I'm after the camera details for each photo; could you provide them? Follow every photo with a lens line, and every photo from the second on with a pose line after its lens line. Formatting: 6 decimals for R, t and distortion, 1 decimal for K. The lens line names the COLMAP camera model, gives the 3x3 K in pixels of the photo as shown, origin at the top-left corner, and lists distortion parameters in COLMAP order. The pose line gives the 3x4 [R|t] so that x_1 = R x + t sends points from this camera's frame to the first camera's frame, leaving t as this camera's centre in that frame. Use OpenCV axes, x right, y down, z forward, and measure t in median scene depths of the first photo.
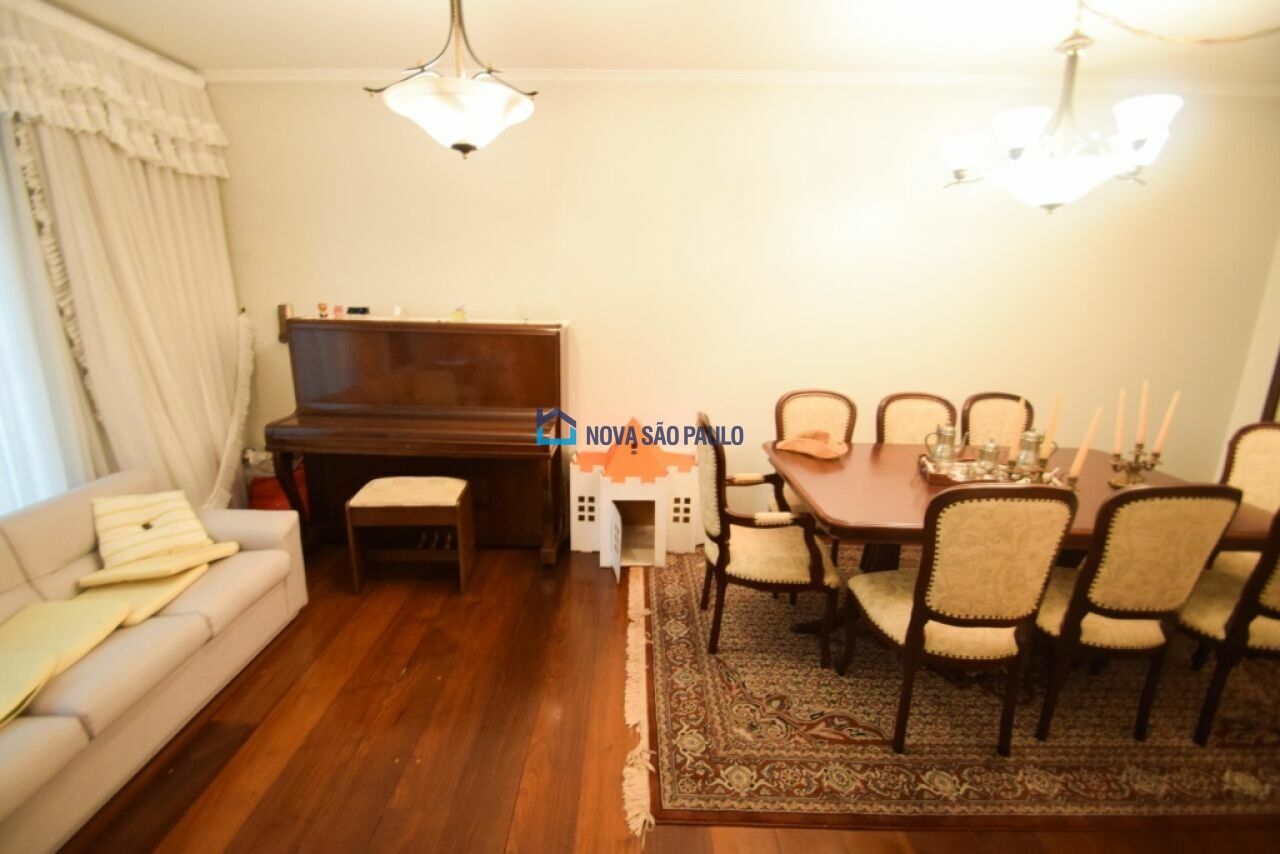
lens RADIAL K [[555.0, 0, 620.7], [0, 555.0, 428.8], [0, 0, 1]] dist [0.026021, -0.026491]
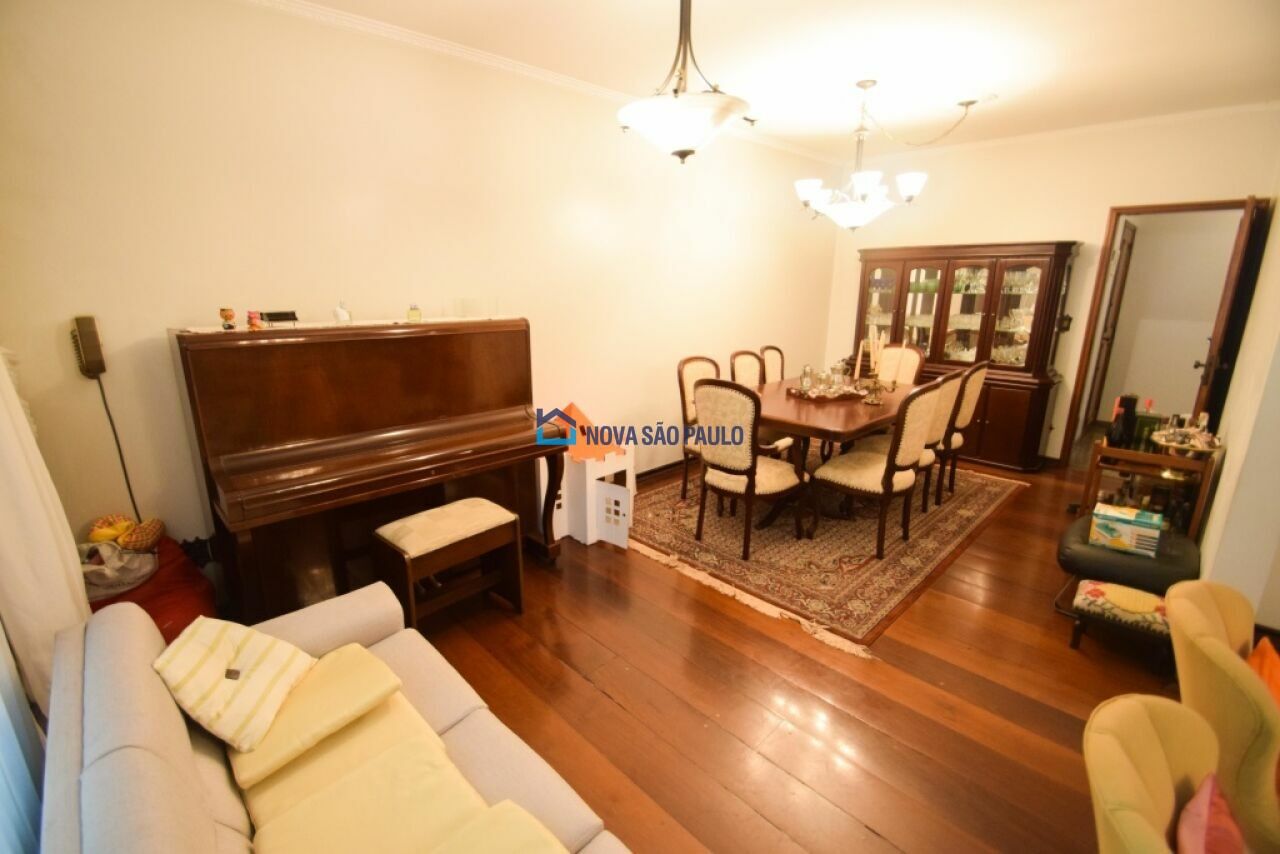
lens RADIAL K [[555.0, 0, 620.7], [0, 555.0, 428.8], [0, 0, 1]] dist [0.026021, -0.026491]
pose [[0.716128, -0.195351, 0.670074, -0.897543], [0.183996, 0.978912, 0.088746, -0.069541], [-0.673280, 0.059737, 0.736970, 0.234107]]
